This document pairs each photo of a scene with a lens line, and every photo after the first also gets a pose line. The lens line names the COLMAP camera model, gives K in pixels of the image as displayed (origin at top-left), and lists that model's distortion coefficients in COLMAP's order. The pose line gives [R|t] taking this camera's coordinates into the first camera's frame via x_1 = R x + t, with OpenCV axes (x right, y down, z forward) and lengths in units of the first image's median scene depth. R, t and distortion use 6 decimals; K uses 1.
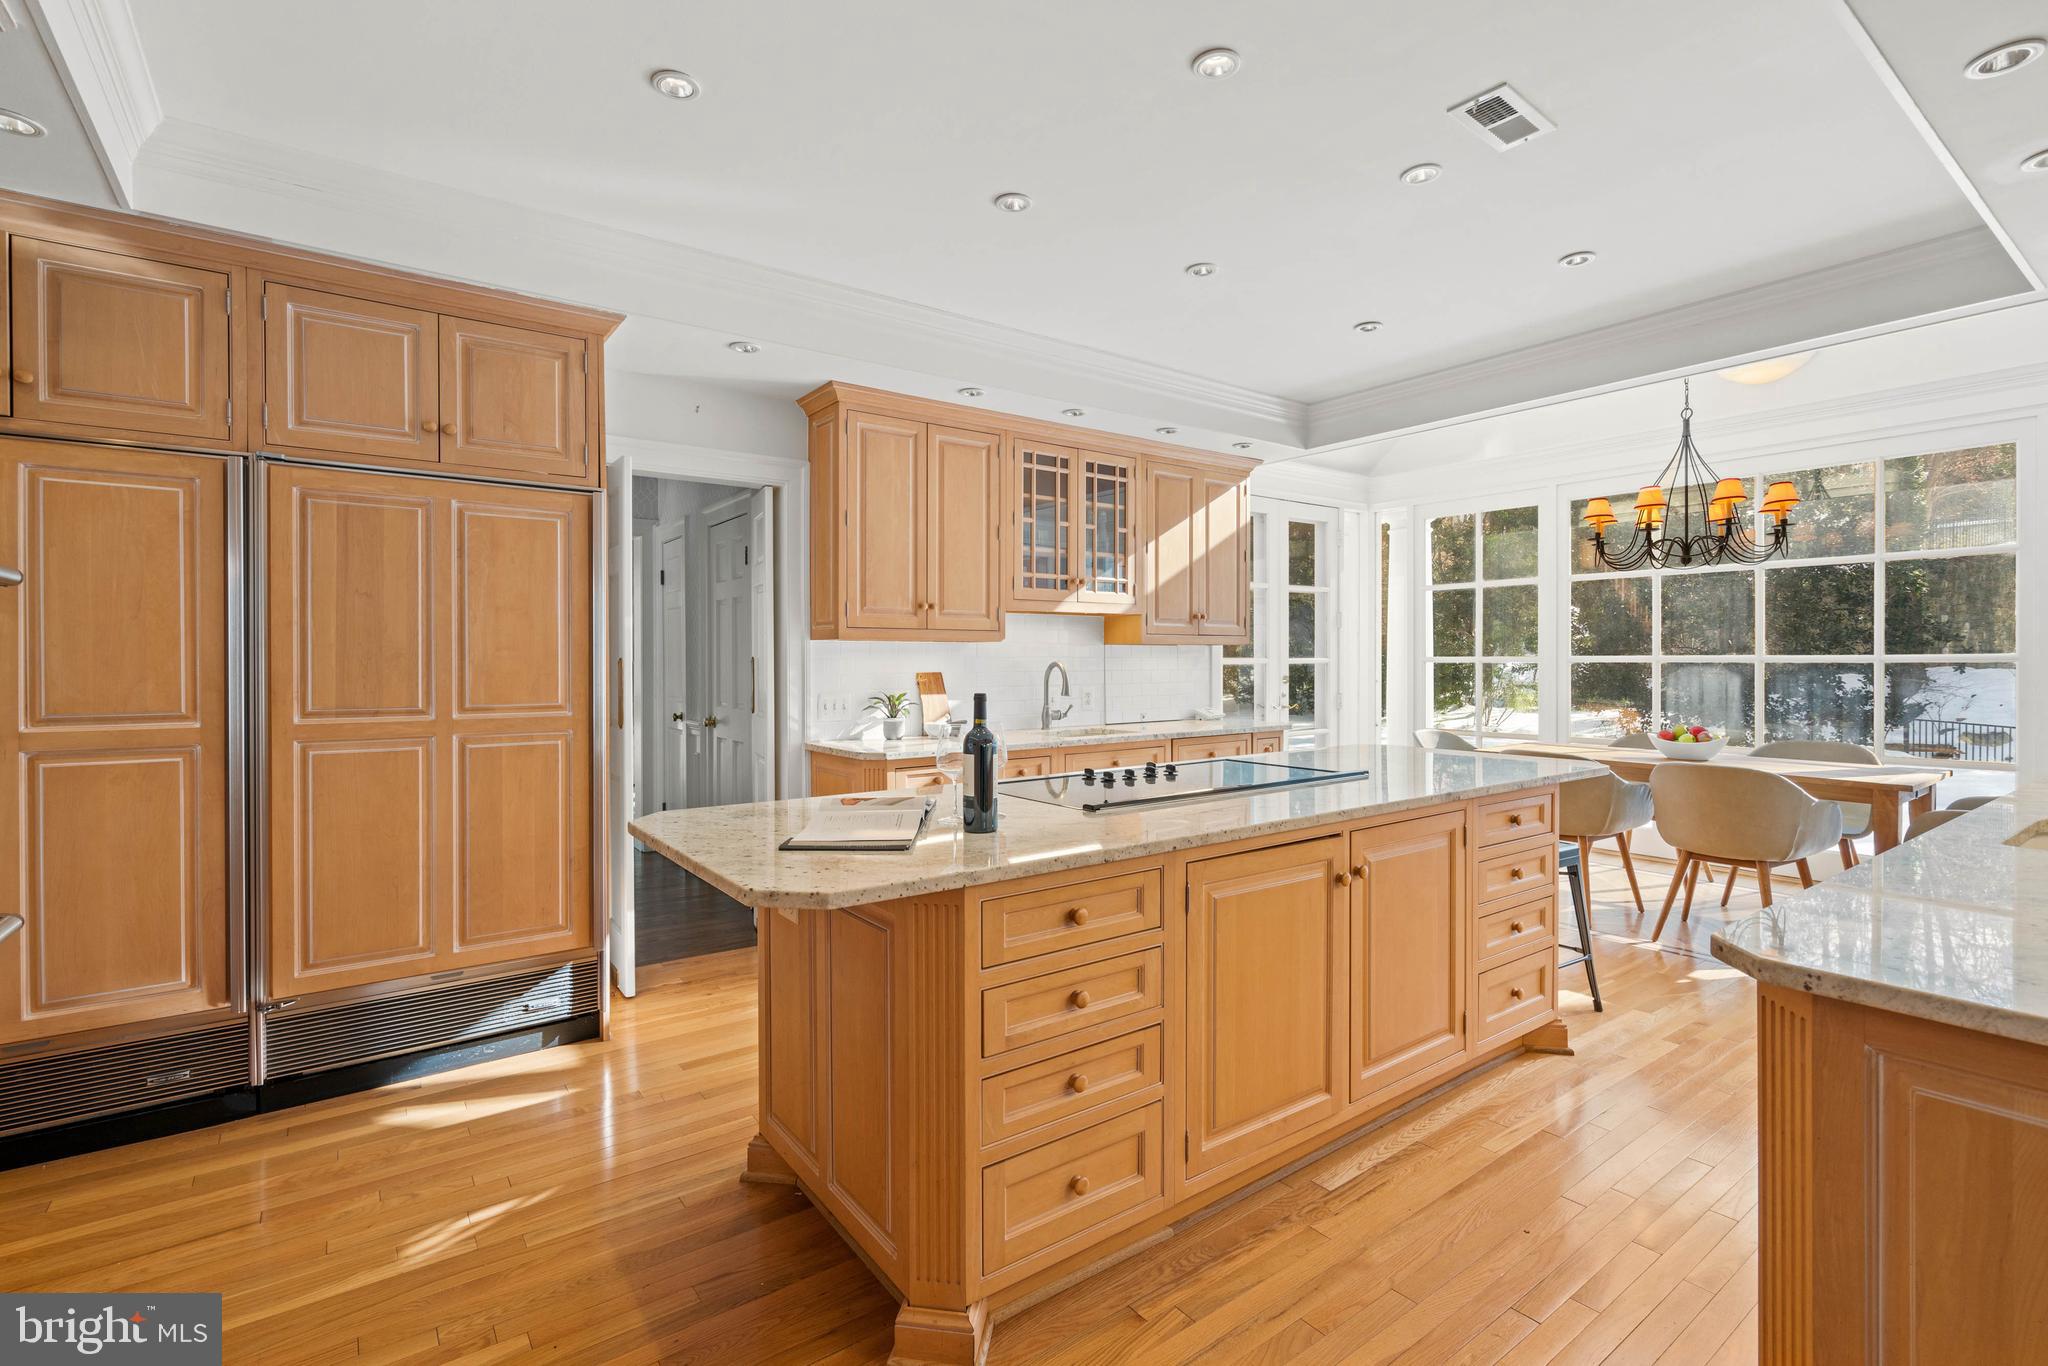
lens RADIAL K [[941.8, 0, 1012.4], [0, 941.8, 672.5], [0, 0, 1]] dist [0.013454, 0.002598]
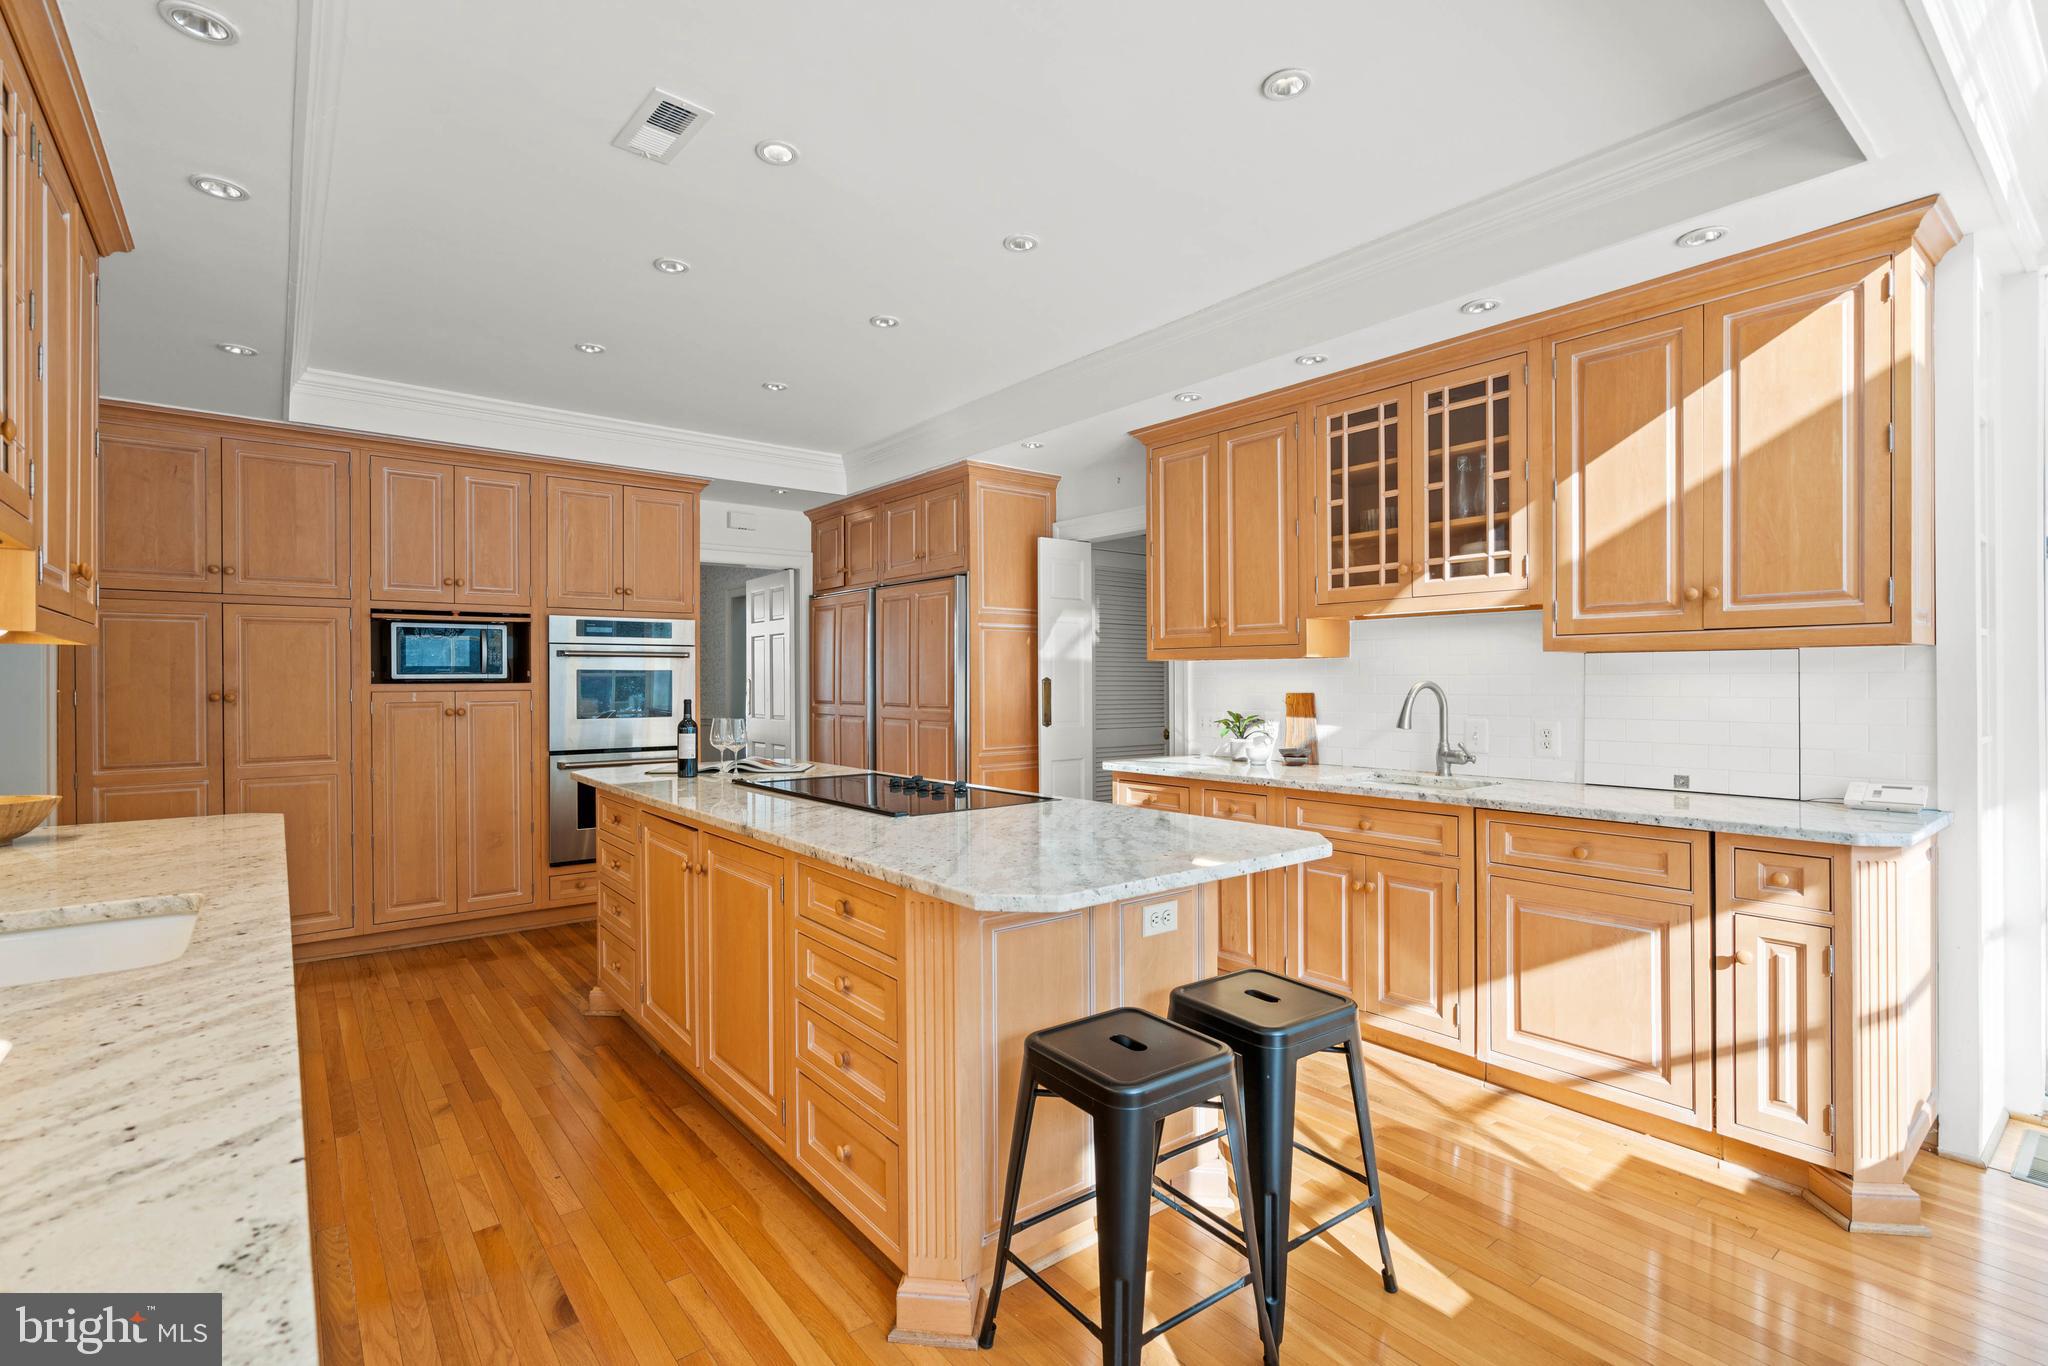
lens RADIAL K [[941.8, 0, 1018.3], [0, 941.8, 681.3], [0, 0, 1]] dist [0.013454, 0.002598]
pose [[0.041224, 0.004896, -0.999138, 0.774650], [-0.011355, 0.999926, 0.004431, -0.011826], [0.999085, 0.011163, 0.041276, 0.680992]]
